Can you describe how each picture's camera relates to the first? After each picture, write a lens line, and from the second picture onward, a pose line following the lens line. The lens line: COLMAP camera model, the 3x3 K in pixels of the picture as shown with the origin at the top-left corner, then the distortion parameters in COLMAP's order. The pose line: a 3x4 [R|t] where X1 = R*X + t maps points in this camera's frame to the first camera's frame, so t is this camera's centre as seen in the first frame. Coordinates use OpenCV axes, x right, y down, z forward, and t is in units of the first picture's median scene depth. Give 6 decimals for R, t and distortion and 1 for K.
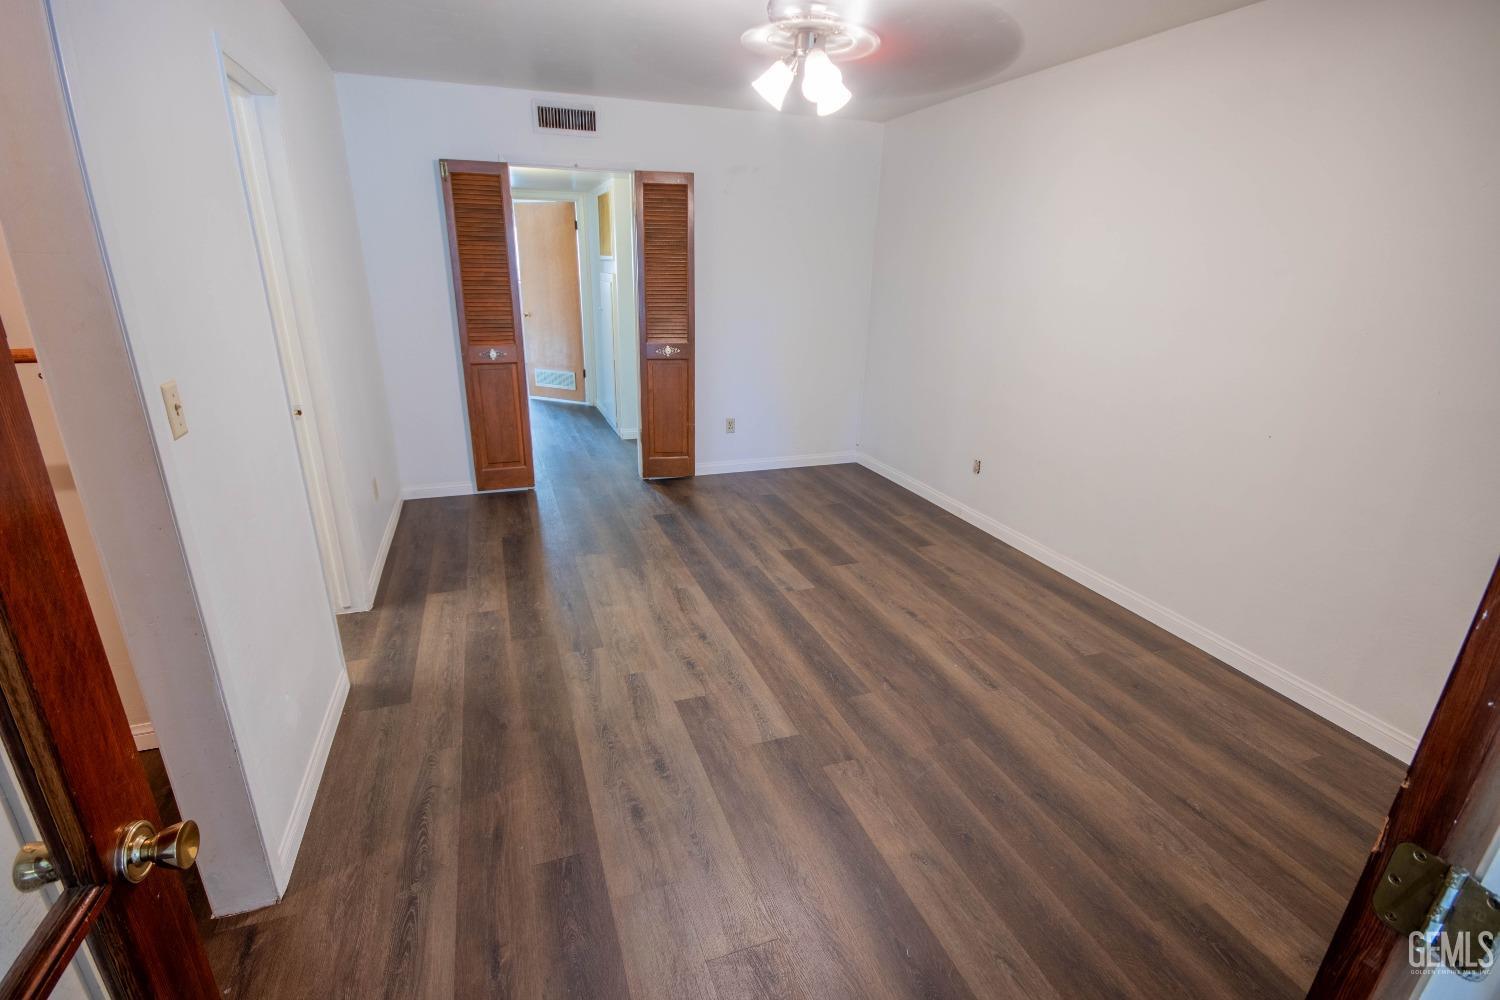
lens RADIAL K [[698.0, 0, 734.2], [0, 698.0, 513.8], [0, 0, 1]] dist [0.007991, -0.008357]
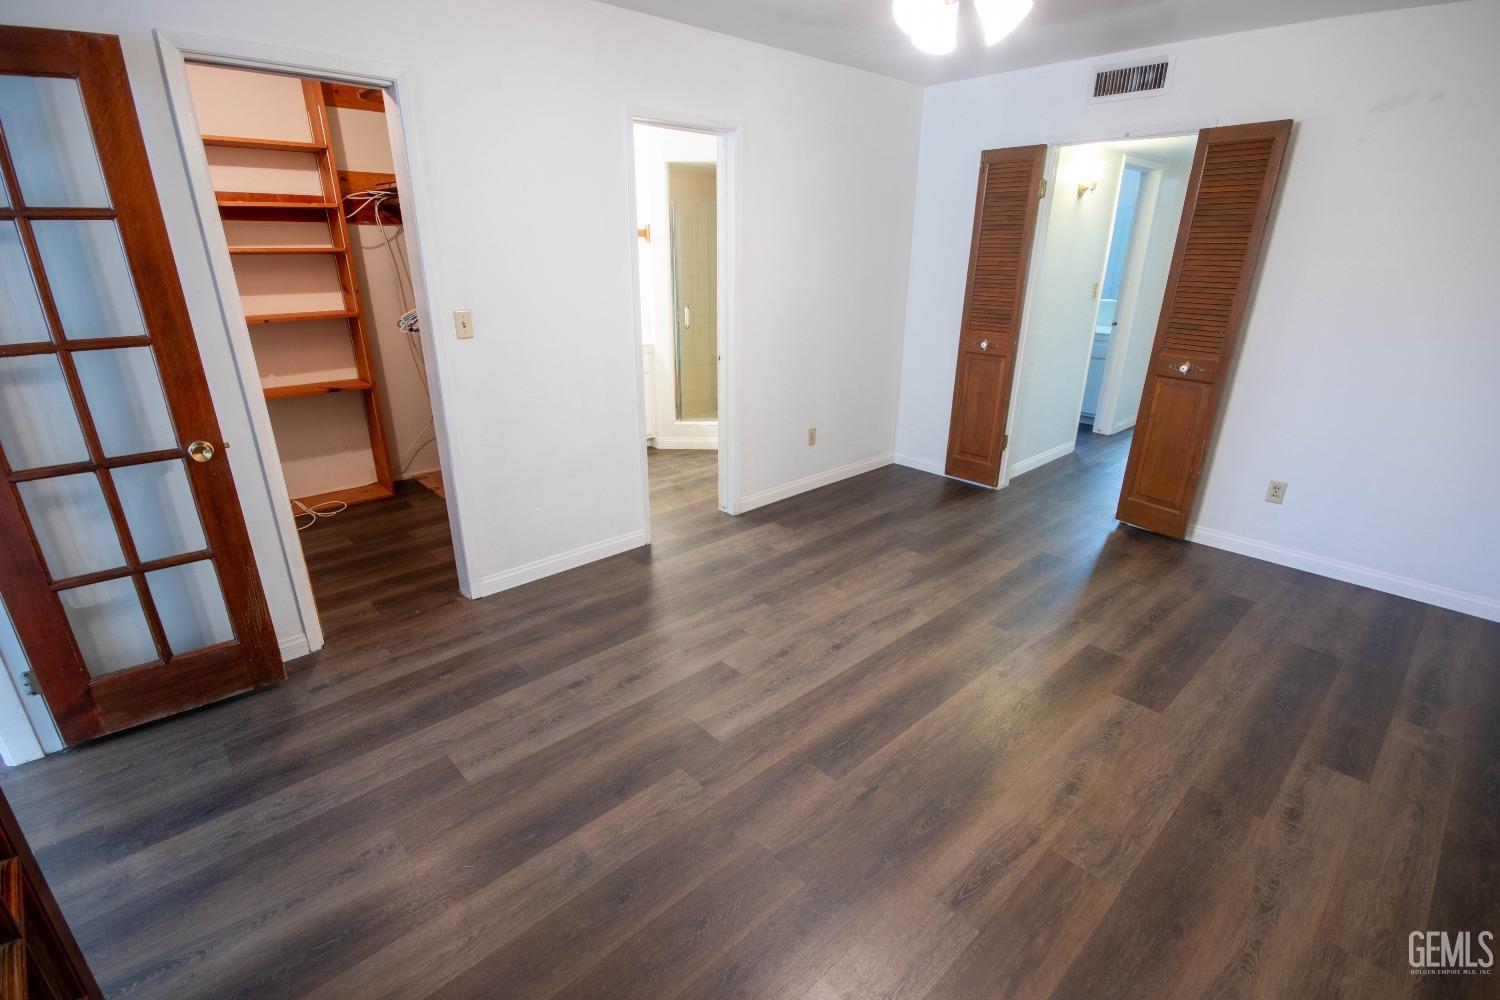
lens RADIAL K [[707.4, 0, 749.6], [0, 707.4, 521.6], [0, 0, 1]] dist [-0.005693, -0.000242]
pose [[0.394644, 0.319928, -0.861337, 0.512824], [-0.311948, 0.928397, 0.201908, -0.103076], [0.864259, 0.189010, 0.466188, 0.323727]]
